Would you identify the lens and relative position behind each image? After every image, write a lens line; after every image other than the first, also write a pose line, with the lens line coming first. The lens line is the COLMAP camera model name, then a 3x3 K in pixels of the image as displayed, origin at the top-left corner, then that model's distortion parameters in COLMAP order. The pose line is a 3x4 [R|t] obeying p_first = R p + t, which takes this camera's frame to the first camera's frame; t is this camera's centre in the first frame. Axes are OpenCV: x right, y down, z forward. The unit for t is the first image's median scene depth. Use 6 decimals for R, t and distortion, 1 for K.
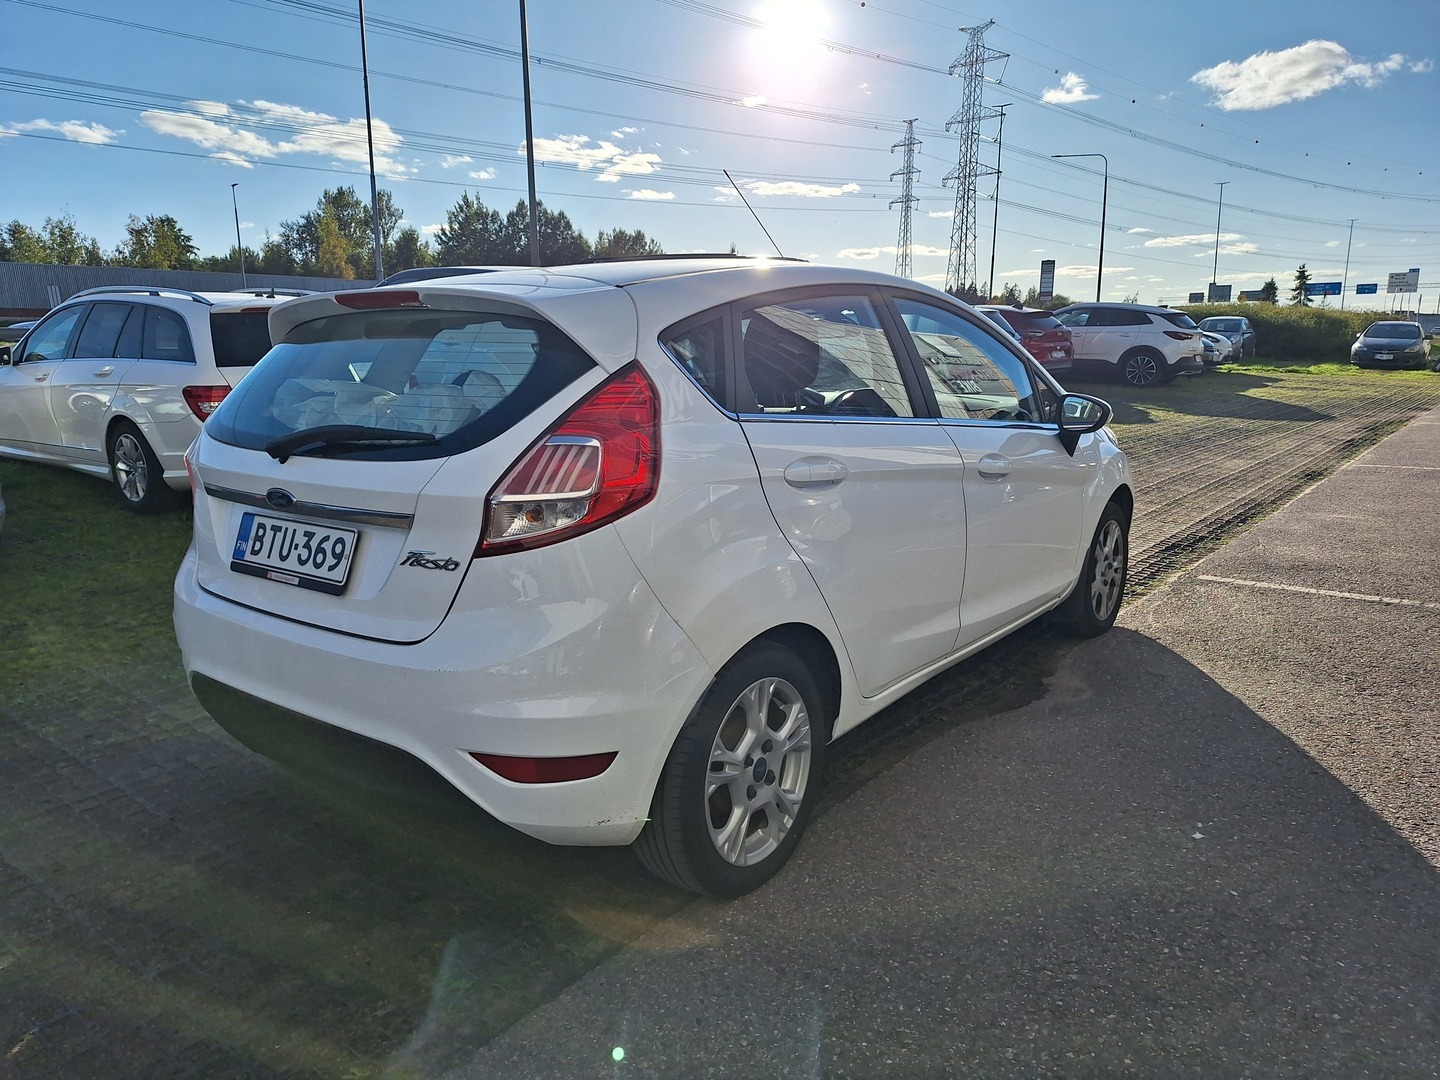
lens RADIAL K [[996.6, 0, 706.6], [0, 996.6, 543.4], [0, 0, 1]] dist [0.038955, -0.030410]
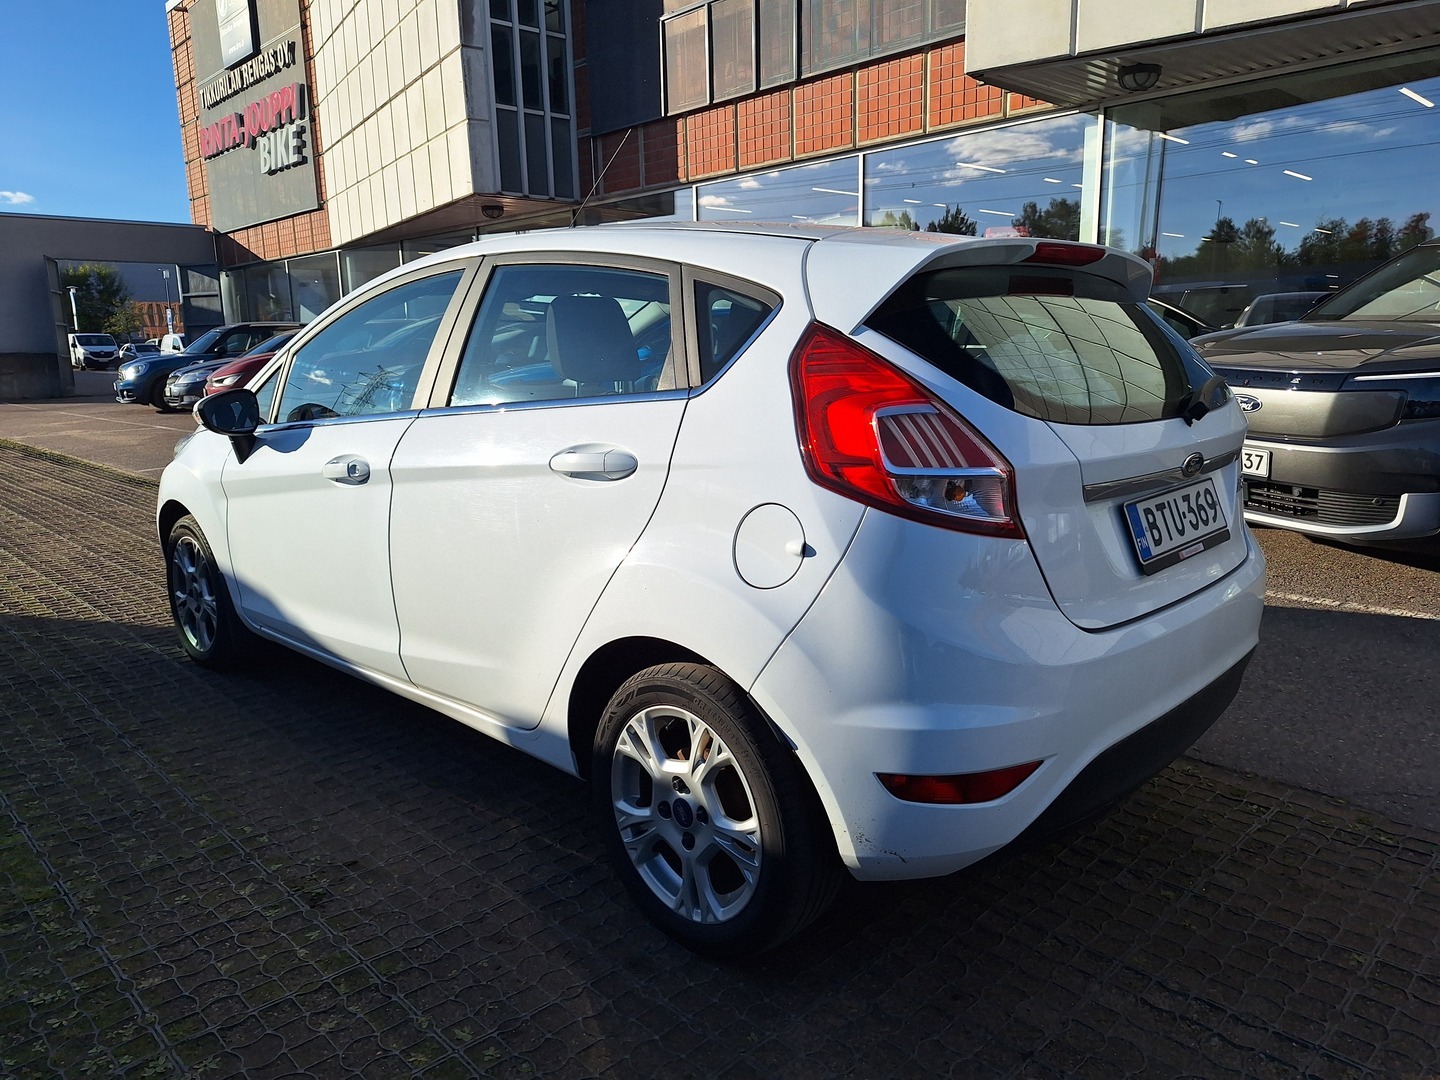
lens RADIAL K [[996.6, 0, 720.1], [0, 996.6, 535.5], [0, 0, 1]] dist [0.038955, -0.030410]
pose [[0.123955, -0.183980, 0.975083, -1.350660], [0.213898, 0.964513, 0.154795, -0.211508], [-0.968960, 0.189381, 0.158909, 1.246060]]
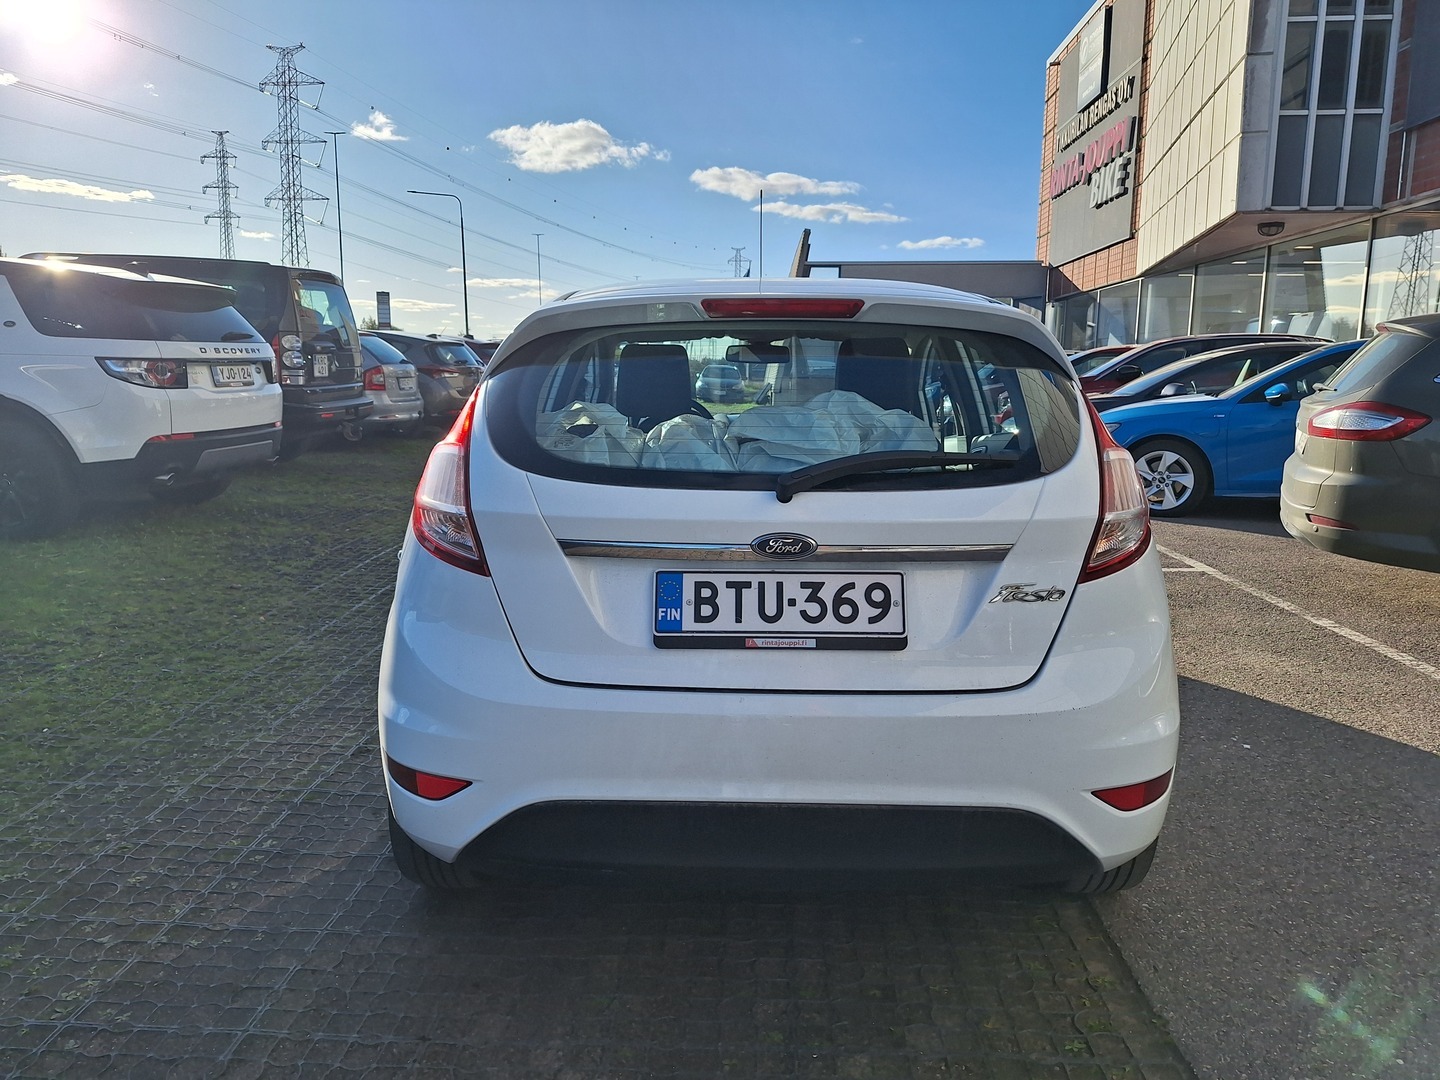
lens RADIAL K [[996.6, 0, 710.5], [0, 996.6, 531.5], [0, 0, 1]] dist [0.038955, -0.030410]
pose [[0.808510, -0.078497, 0.583224, -0.912095], [0.101468, 0.994816, -0.006769, -0.054451], [-0.579669, 0.064651, 0.812283, 0.365206]]
